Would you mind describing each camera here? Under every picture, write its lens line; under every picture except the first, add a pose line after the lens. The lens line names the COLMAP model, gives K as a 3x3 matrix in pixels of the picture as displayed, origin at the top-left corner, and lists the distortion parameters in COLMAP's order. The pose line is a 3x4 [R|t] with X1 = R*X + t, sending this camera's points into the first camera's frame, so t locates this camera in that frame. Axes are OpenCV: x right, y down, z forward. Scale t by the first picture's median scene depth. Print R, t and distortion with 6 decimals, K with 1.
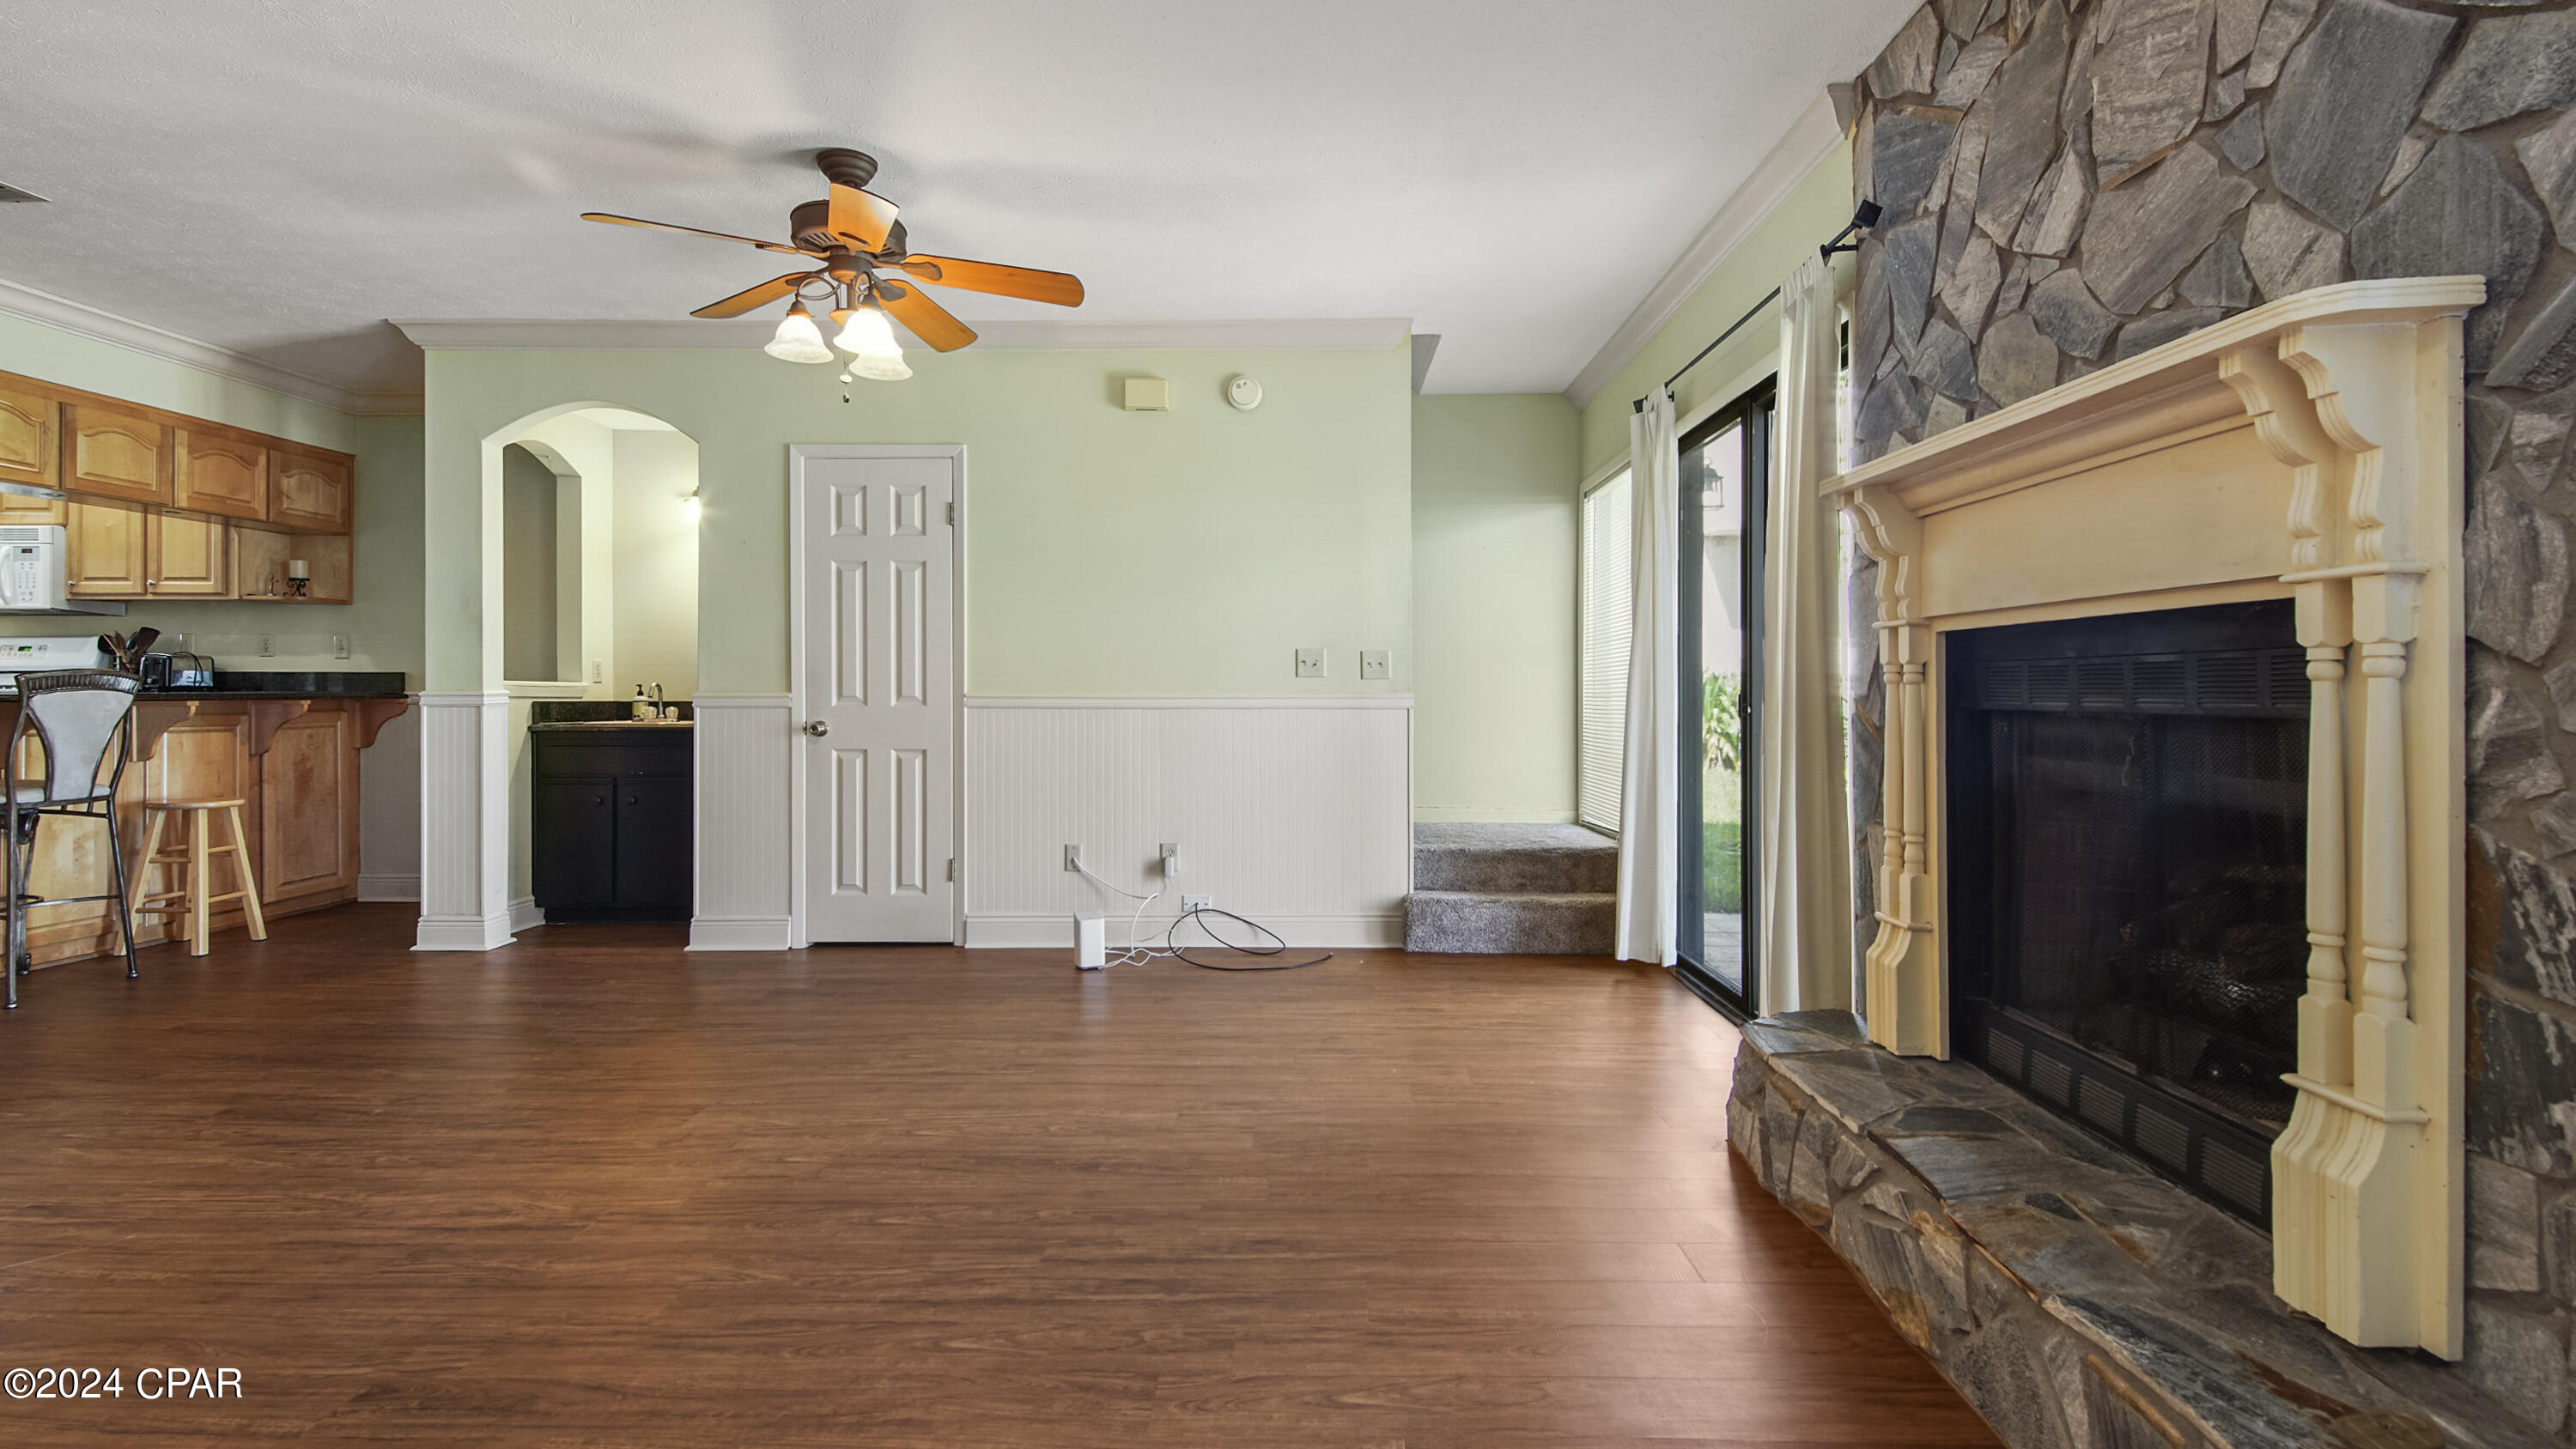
lens RADIAL K [[1151.4, 0, 1306.1], [0, 1151.4, 693.4], [0, 0, 1]] dist [0.028121, -0.003030]
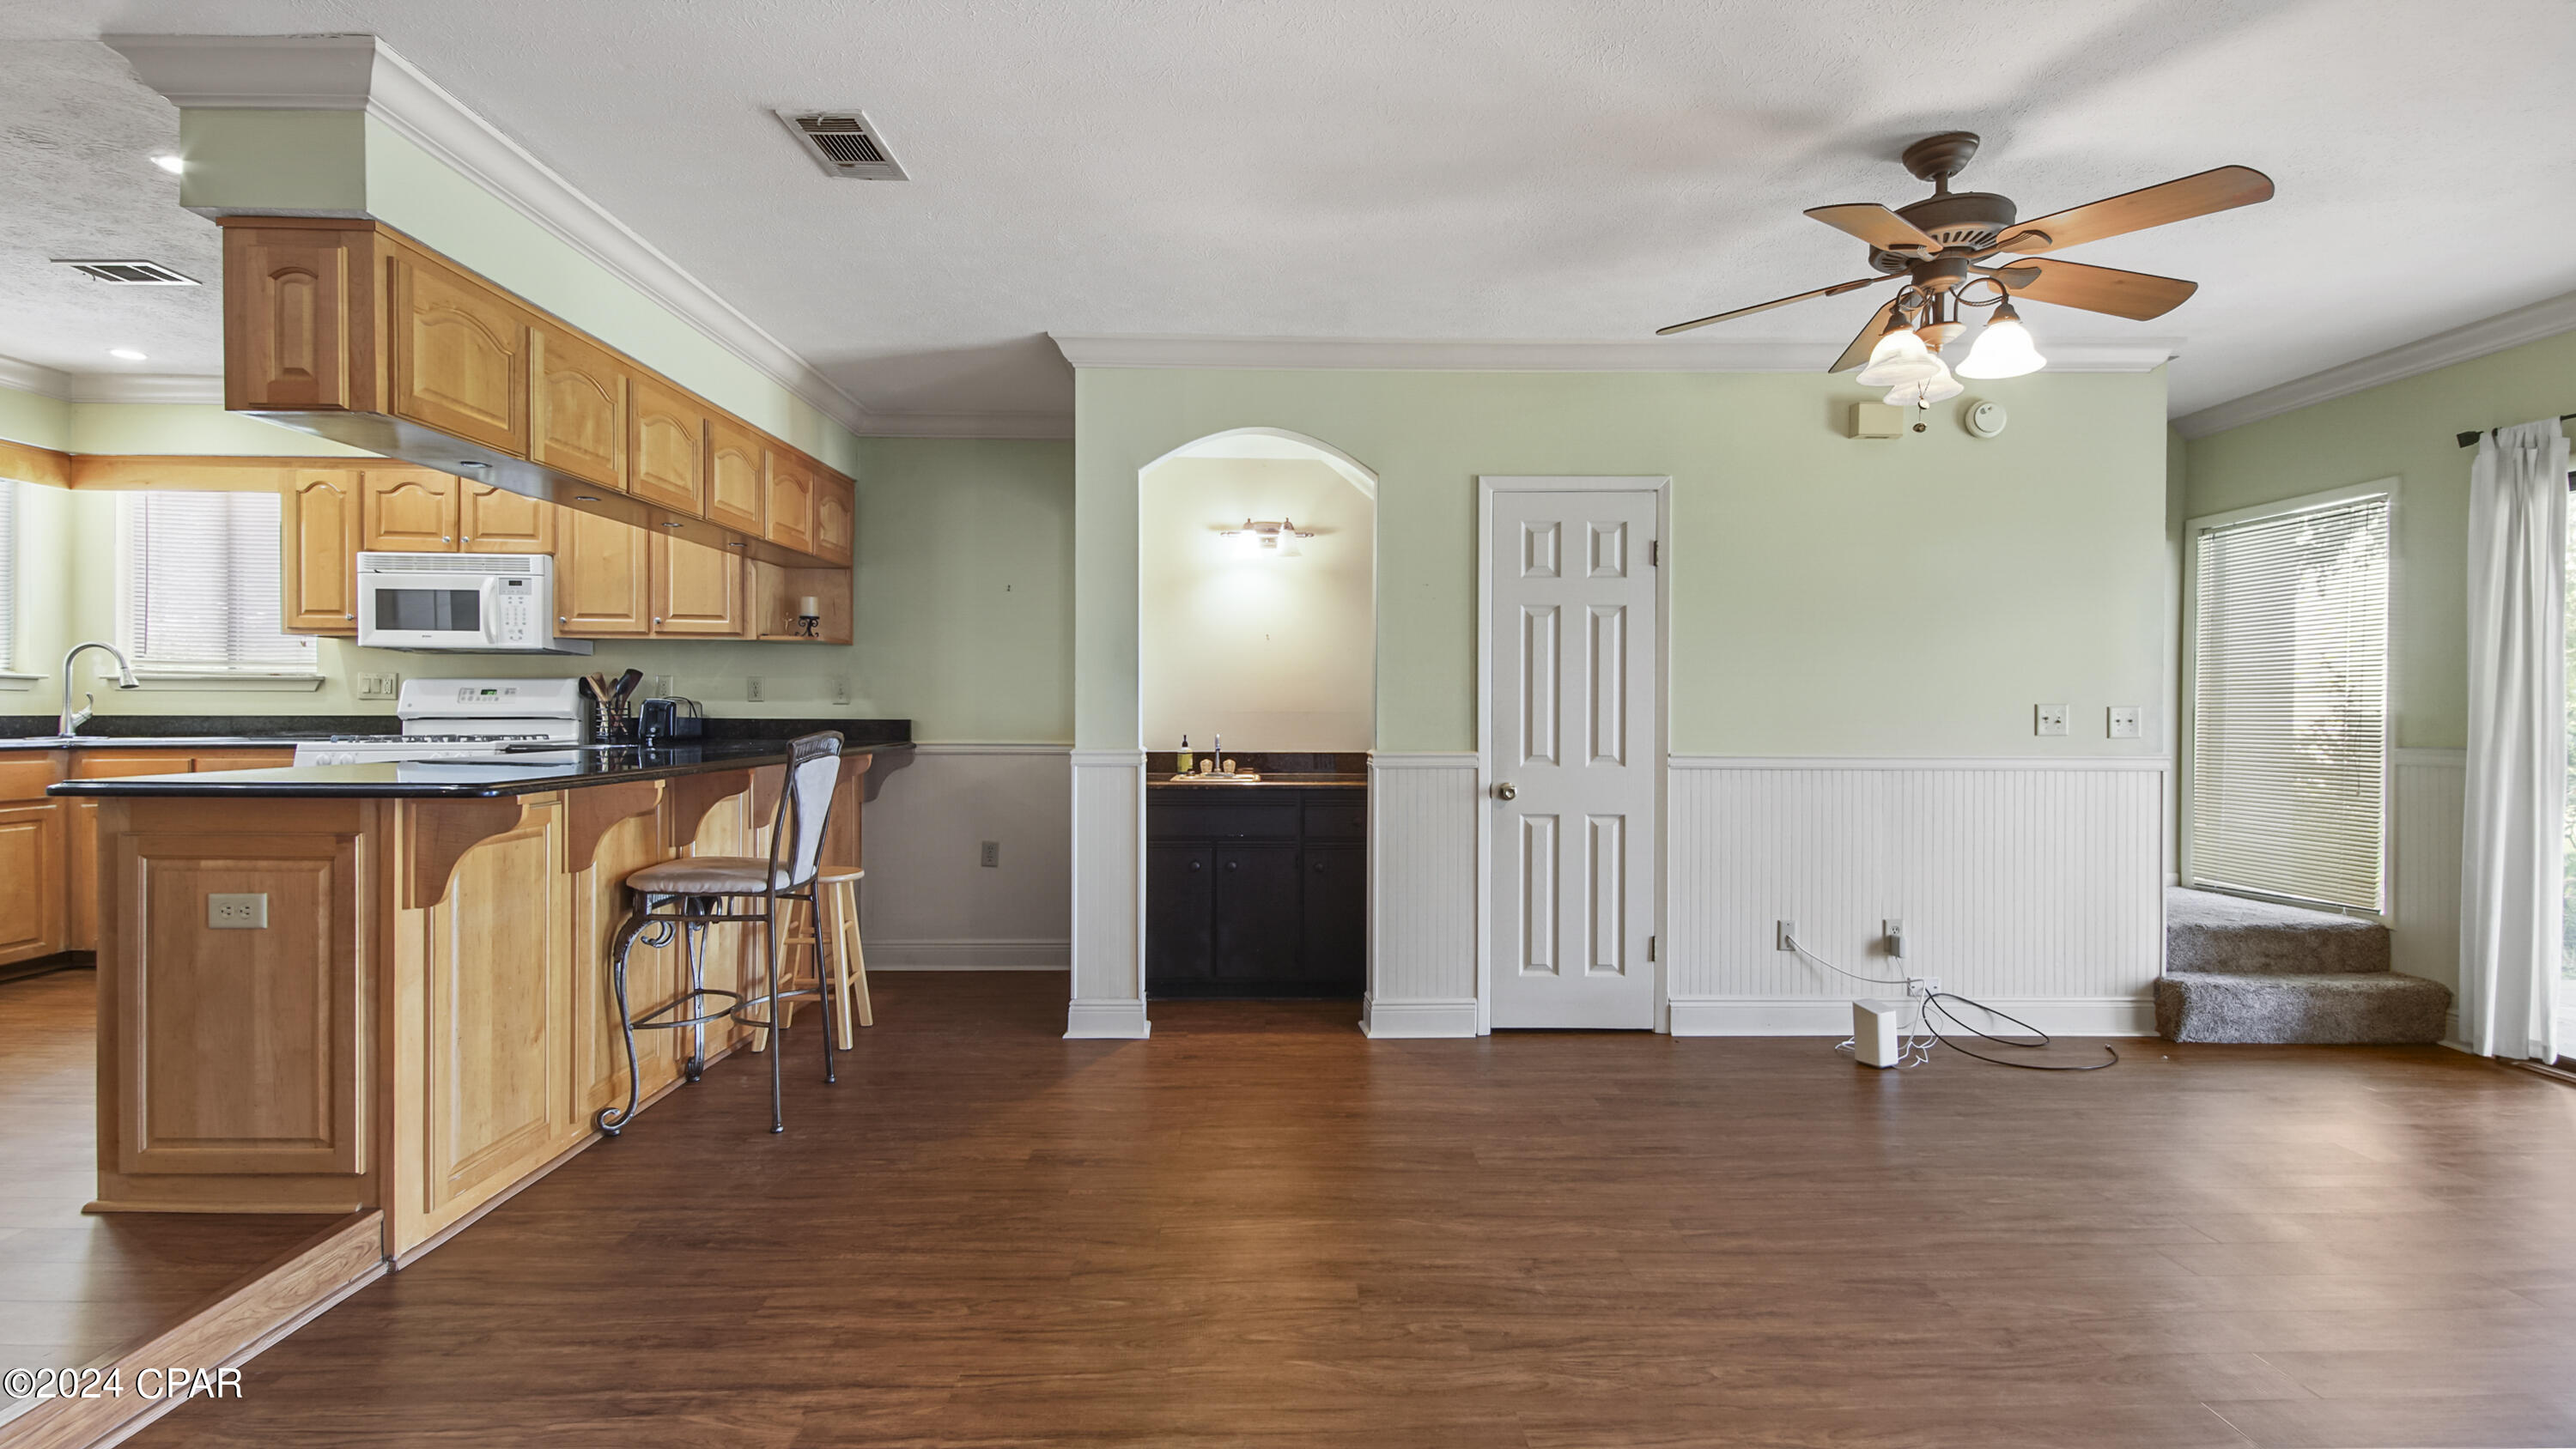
lens RADIAL K [[1151.4, 0, 1274.9], [0, 1151.4, 721.3], [0, 0, 1]] dist [0.028121, -0.003030]
pose [[0.999155, 0.003211, 0.040967, -0.637006], [-0.003620, 0.999944, 0.009904, -0.032252], [-0.040933, -0.010044, 0.999111, 0.112324]]
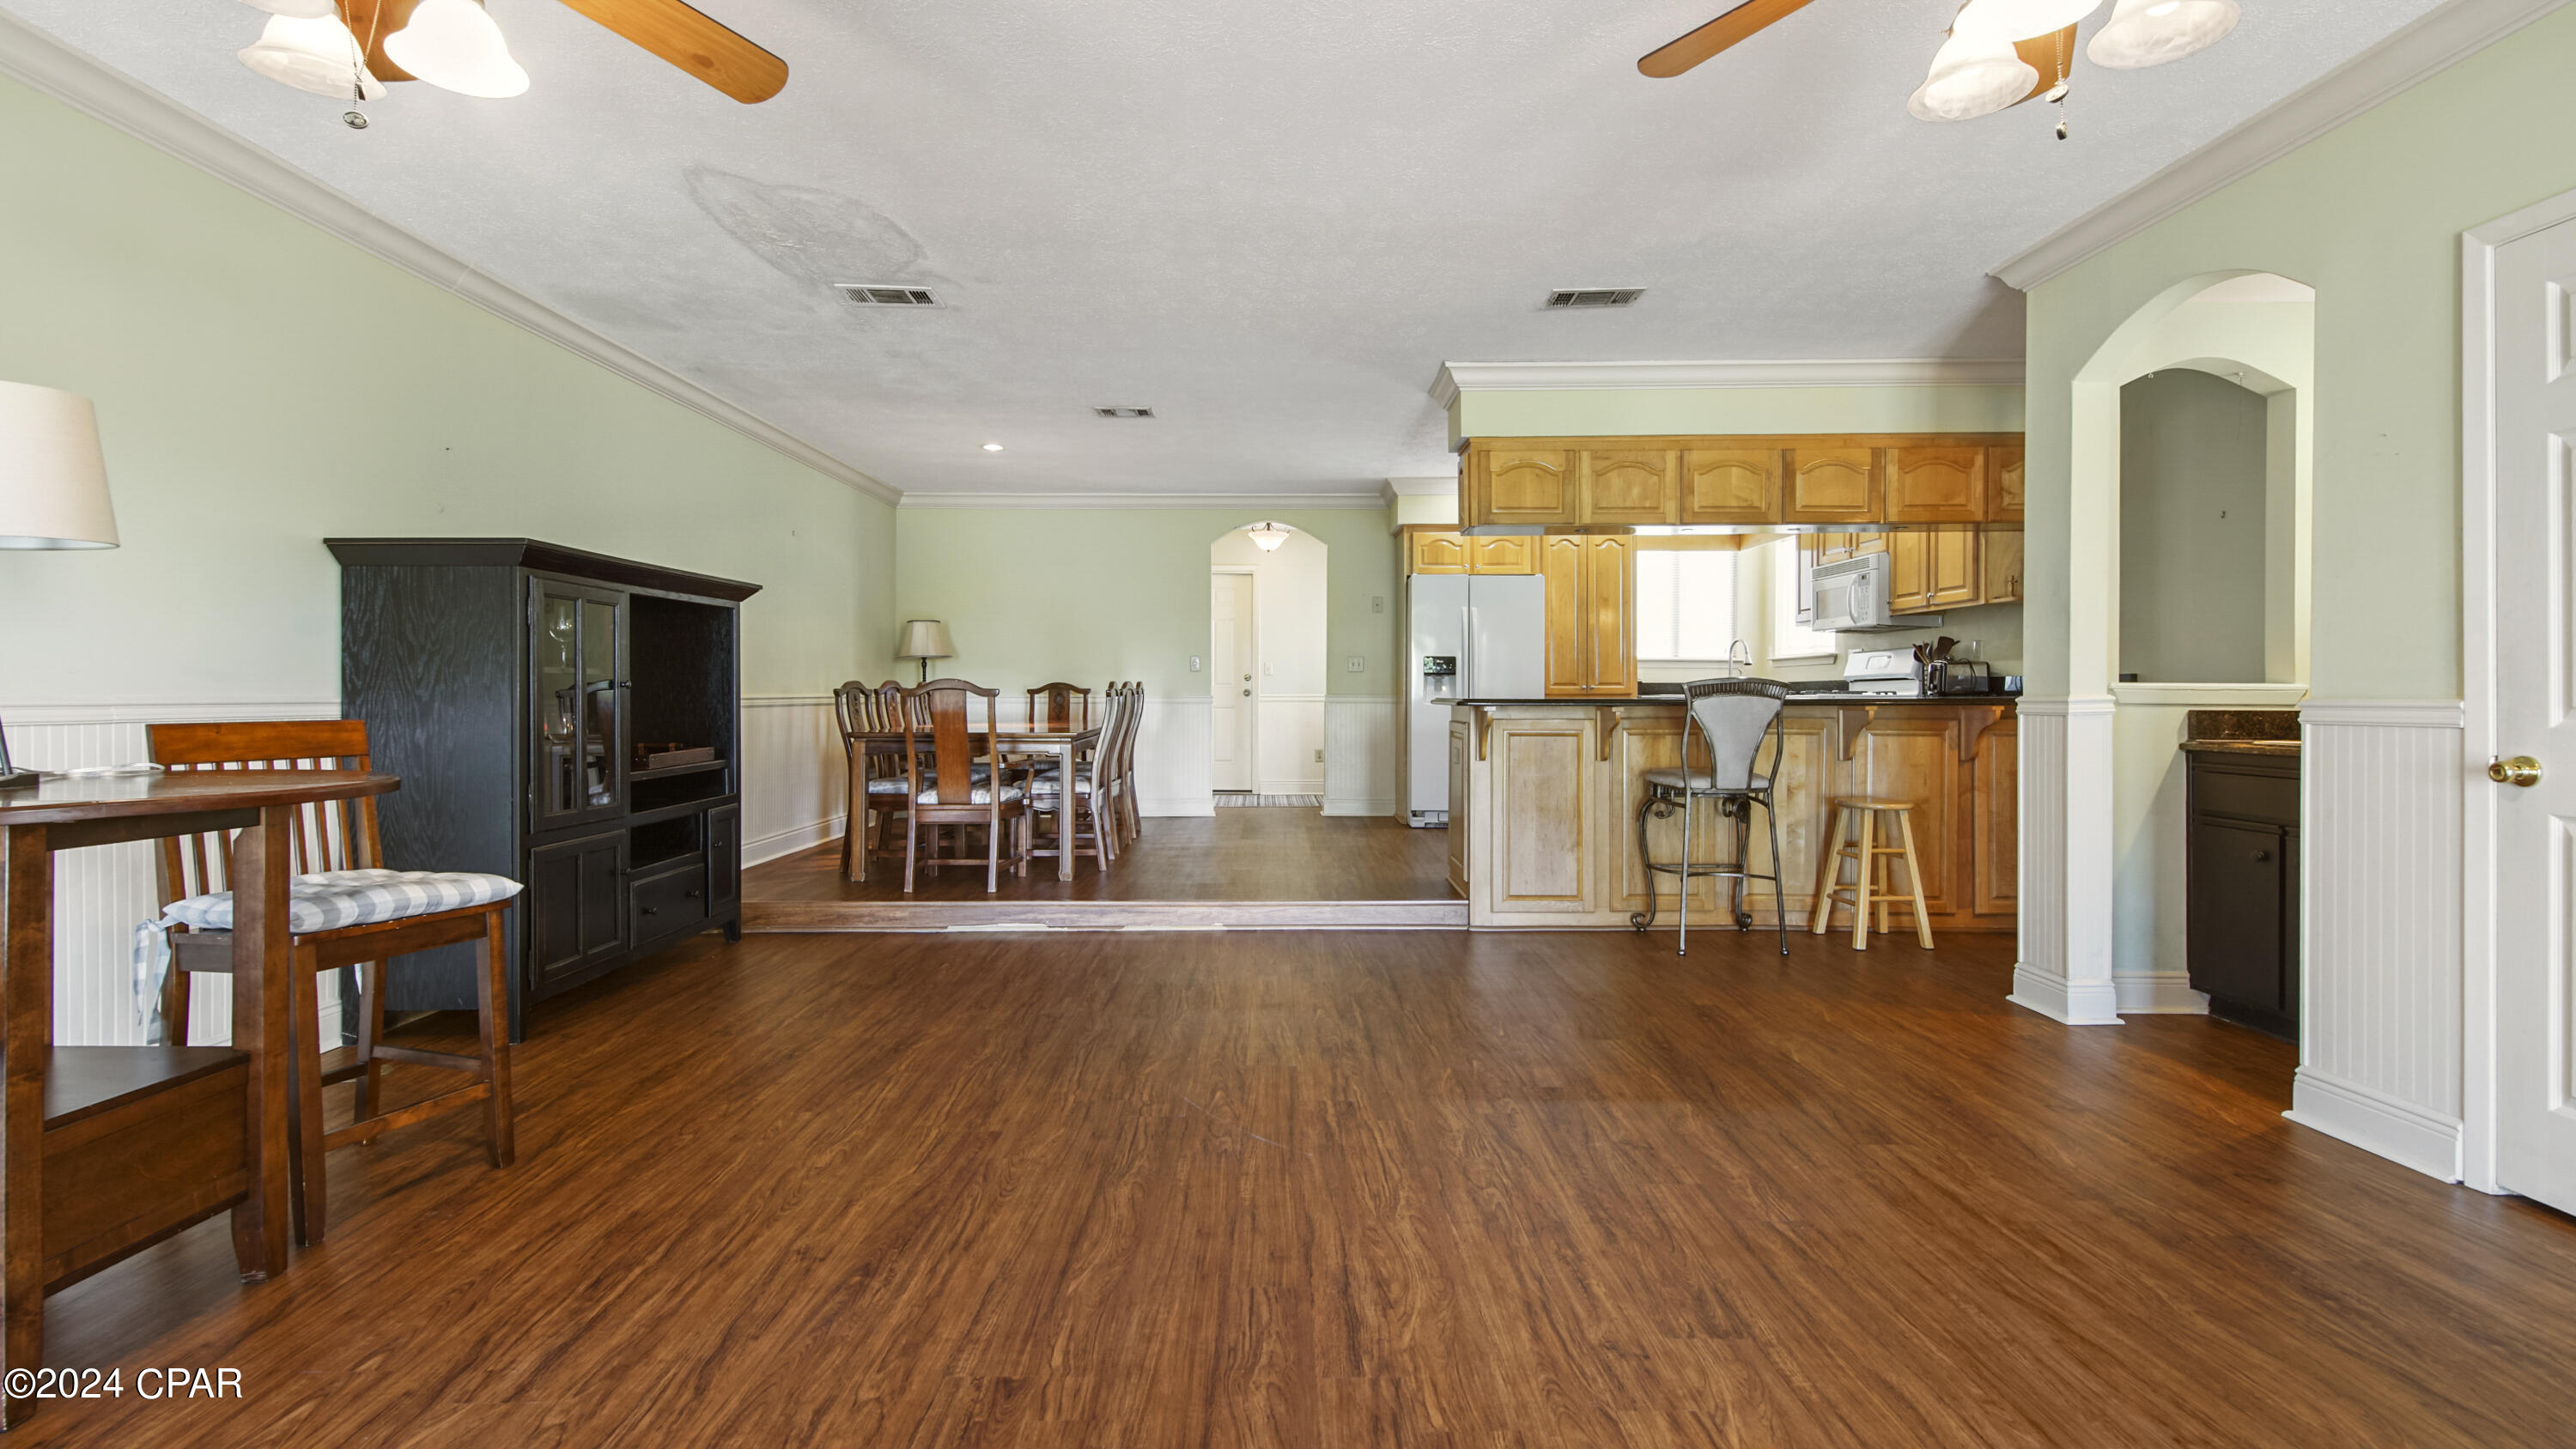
lens RADIAL K [[1151.4, 0, 1284.9], [0, 1151.4, 707.9], [0, 0, 1]] dist [0.028121, -0.003030]
pose [[0.020532, 0.010656, -0.999732, 0.080460], [-0.001158, 0.999943, 0.010634, -0.001986], [0.999789, 0.000940, 0.020543, 0.451194]]
